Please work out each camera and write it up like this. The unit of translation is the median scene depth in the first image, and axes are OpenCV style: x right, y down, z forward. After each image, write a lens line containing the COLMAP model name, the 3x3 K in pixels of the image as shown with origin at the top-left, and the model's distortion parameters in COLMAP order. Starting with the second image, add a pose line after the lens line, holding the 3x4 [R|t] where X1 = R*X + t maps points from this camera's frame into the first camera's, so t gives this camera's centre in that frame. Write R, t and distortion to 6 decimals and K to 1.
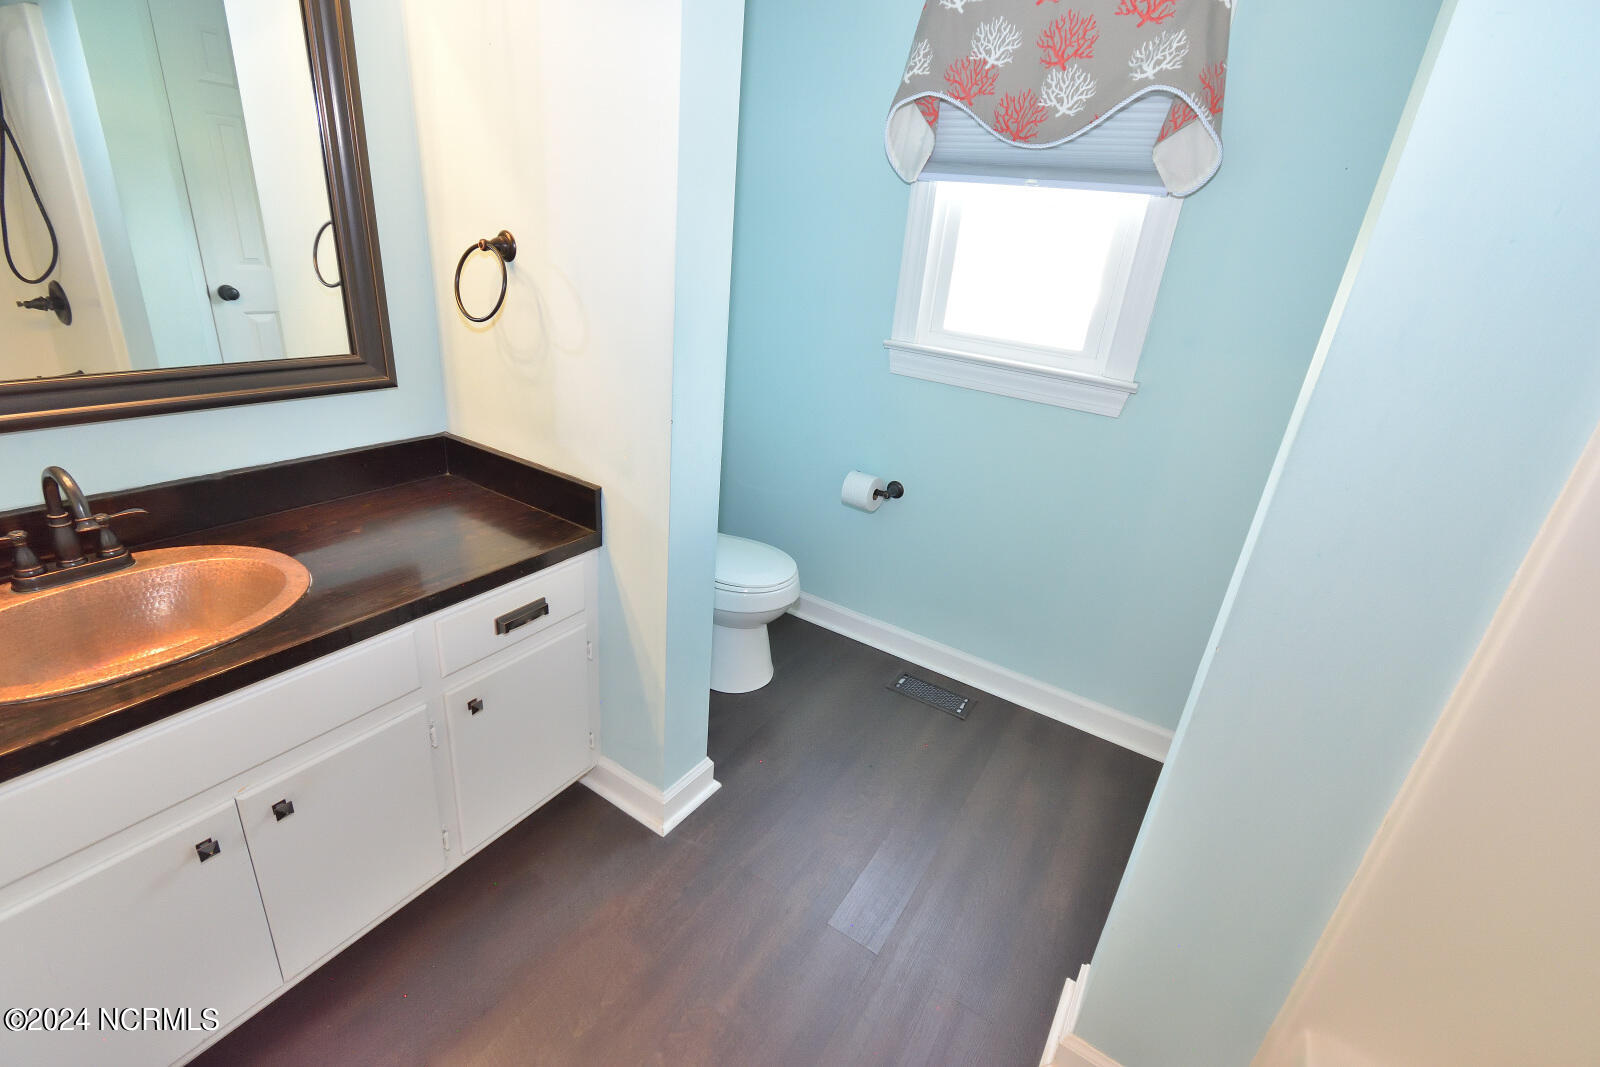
lens RADIAL K [[735.7, 0, 800.0], [0, 735.7, 533.5], [0, 0, 1]] dist [-0.003197, -0.001065]
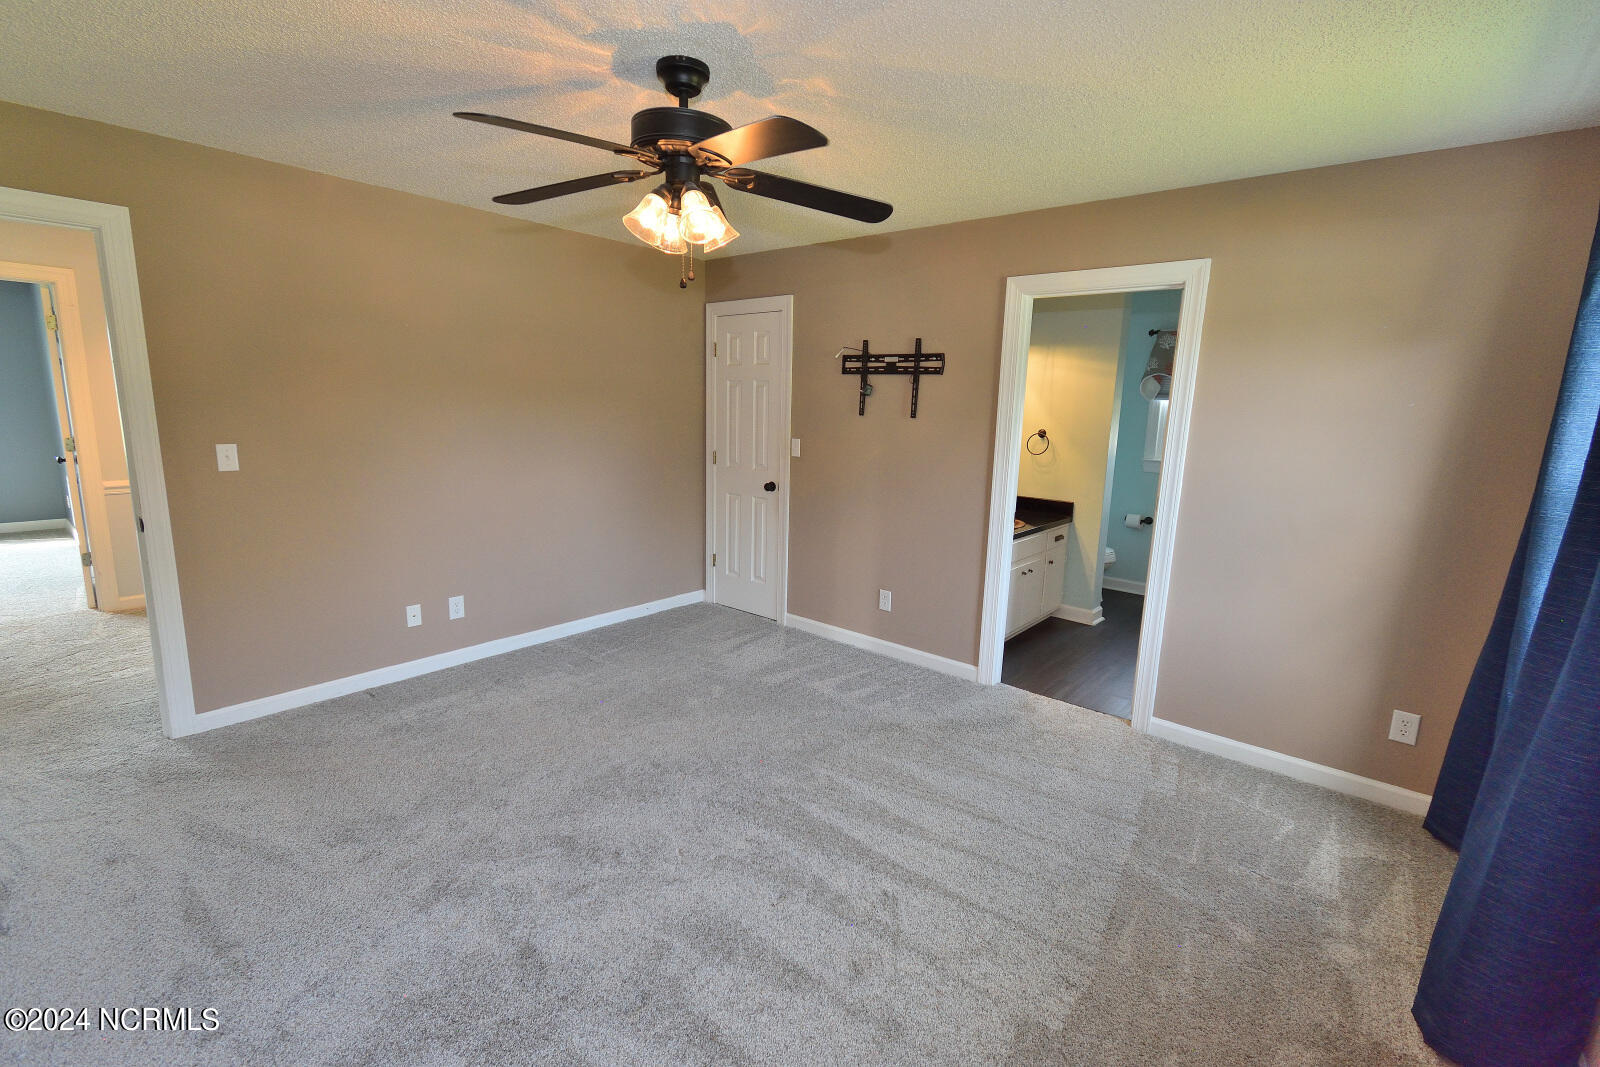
lens RADIAL K [[735.7, 0, 800.0], [0, 735.7, 533.5], [0, 0, 1]] dist [-0.003197, -0.001065]
pose [[0.986343, -0.046340, -0.158052, -0.985596], [0.011003, 0.975999, -0.217495, 0.785633], [0.164337, 0.212786, 0.963180, -2.358097]]
